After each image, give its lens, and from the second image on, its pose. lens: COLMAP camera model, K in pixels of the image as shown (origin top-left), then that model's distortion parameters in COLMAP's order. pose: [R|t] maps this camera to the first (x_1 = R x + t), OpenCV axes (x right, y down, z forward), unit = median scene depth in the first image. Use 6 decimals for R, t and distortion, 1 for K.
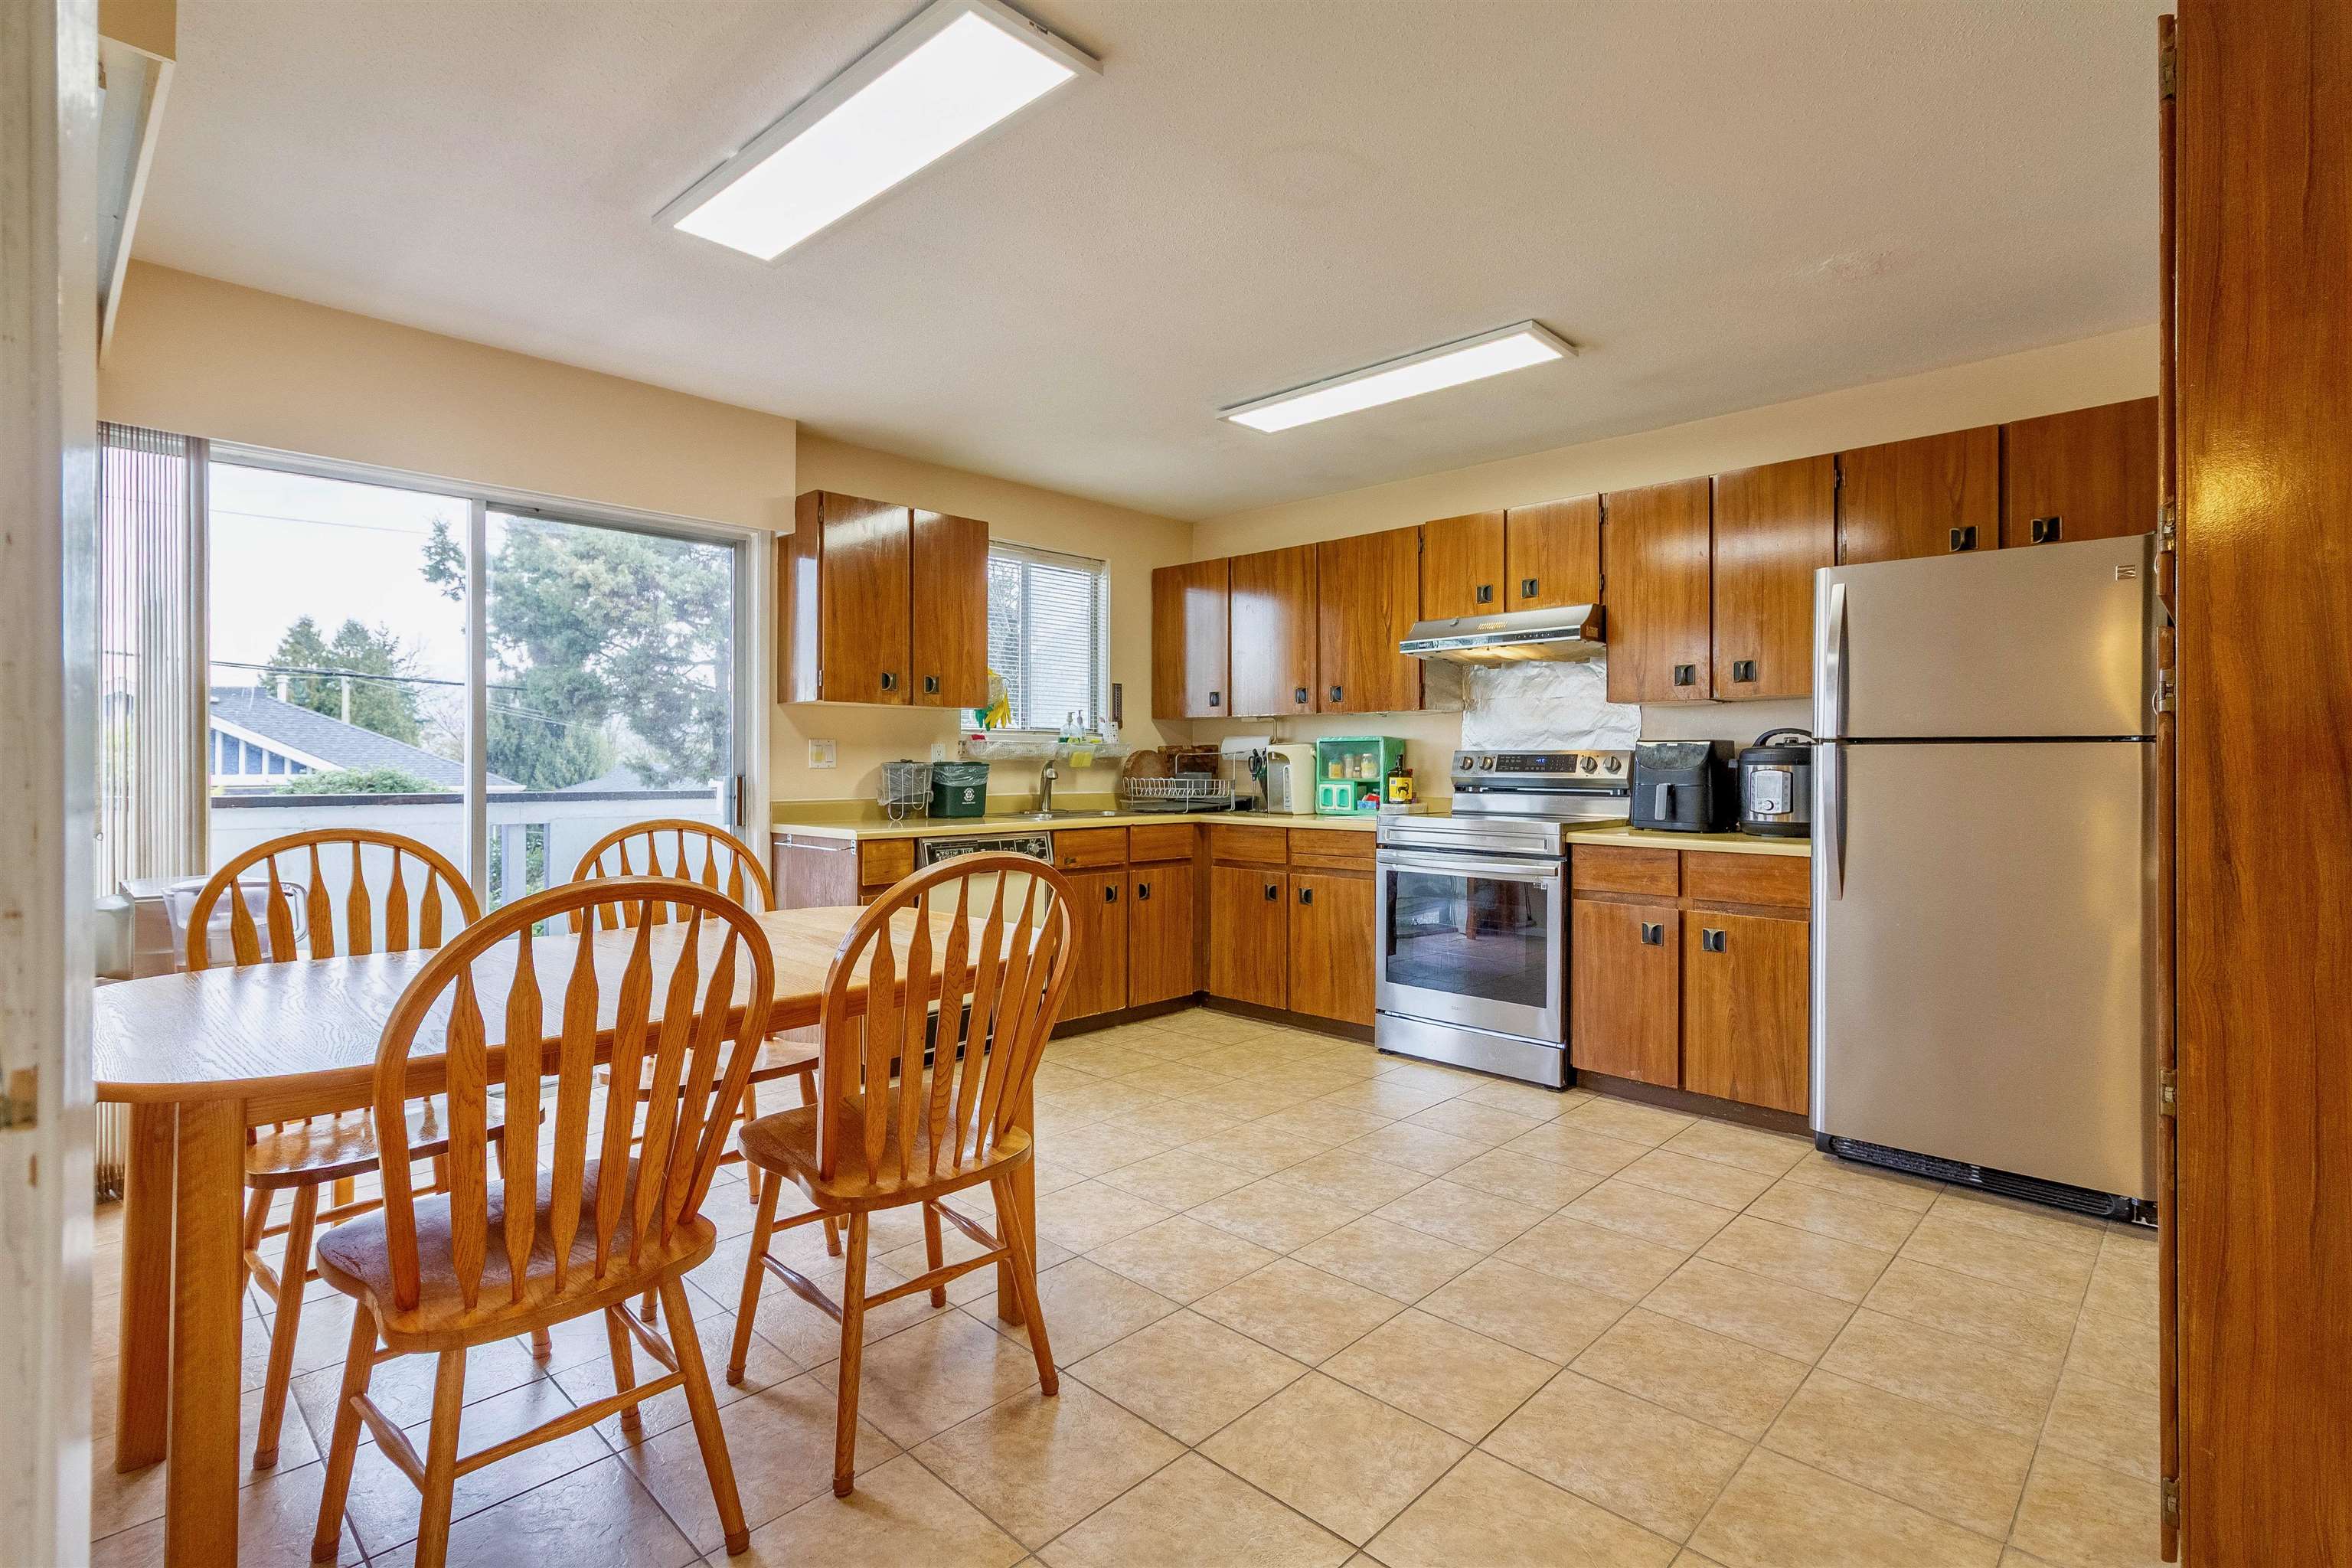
lens RADIAL K [[1115.1, 0, 1177.5], [0, 1115.1, 764.1], [0, 0, 1]] dist [0.000638, 0.001309]
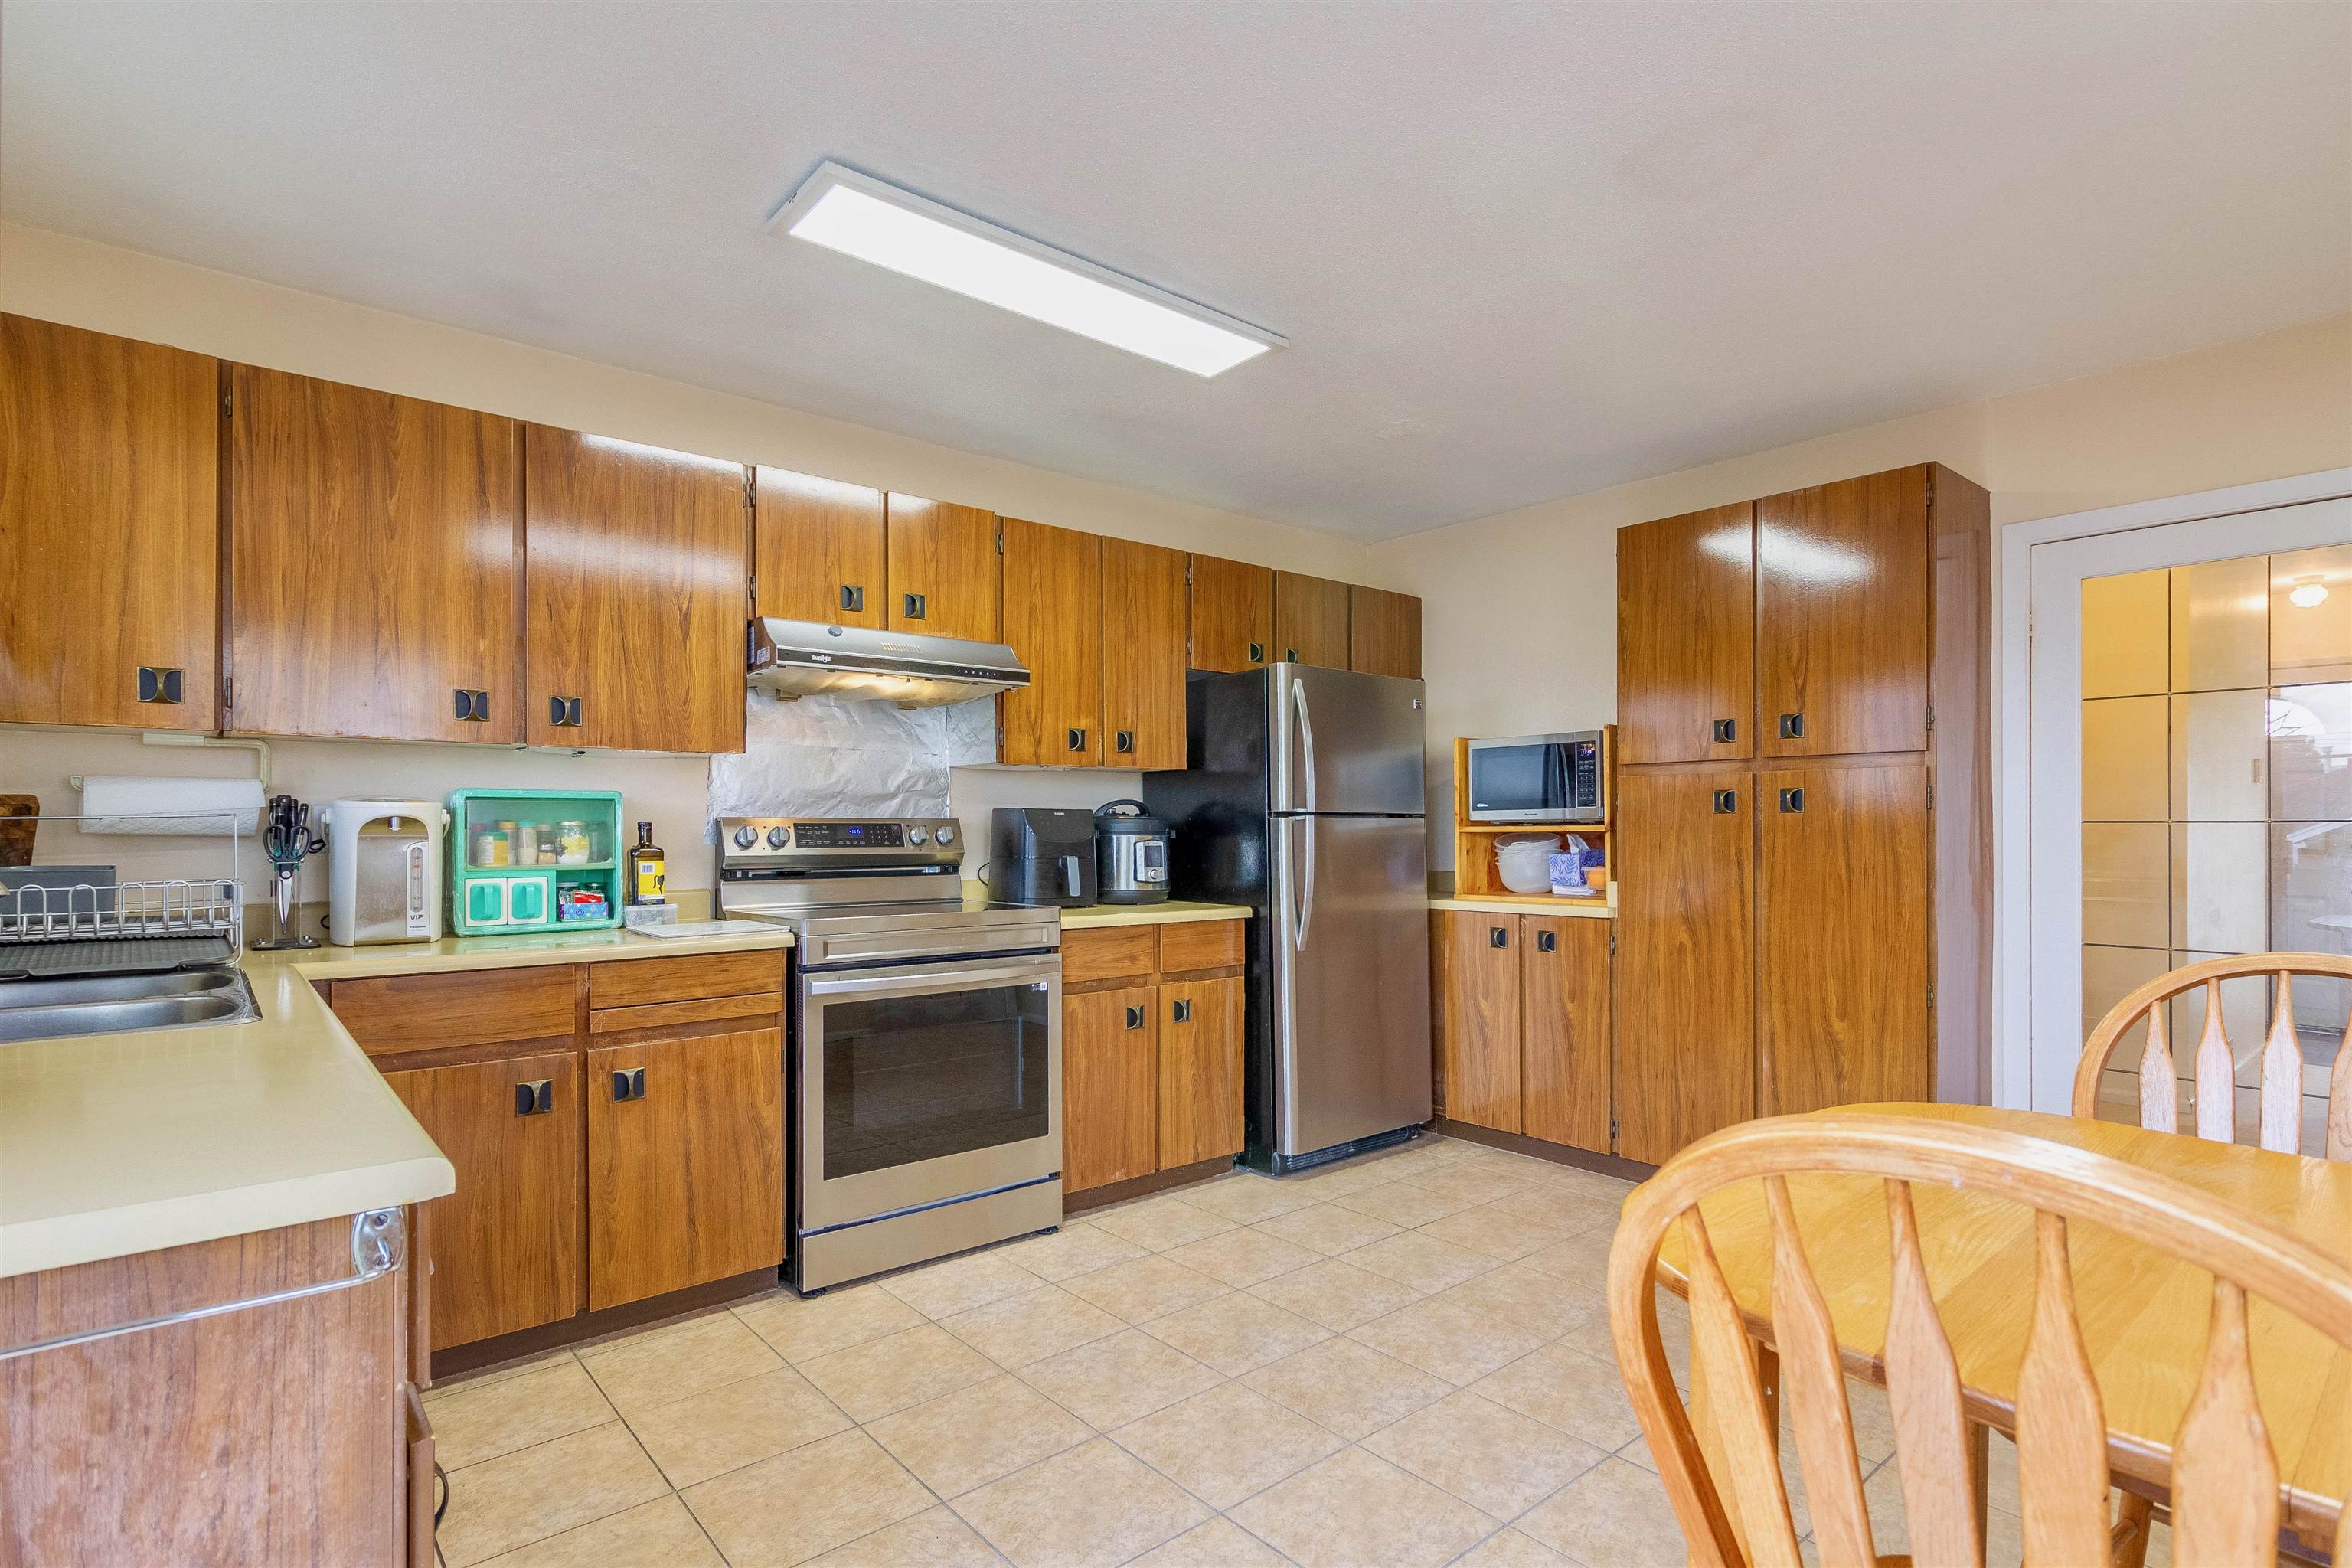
lens RADIAL K [[1154.4, 0, 1192.8], [0, 1154.4, 833.4], [0, 0, 1]] dist [-0.002281, 0.000073]
pose [[0.093674, -0.006033, 0.995585, -0.482703], [0.005989, 0.999967, 0.005496, -0.005758], [-0.995585, 0.005448, 0.093707, 0.785700]]
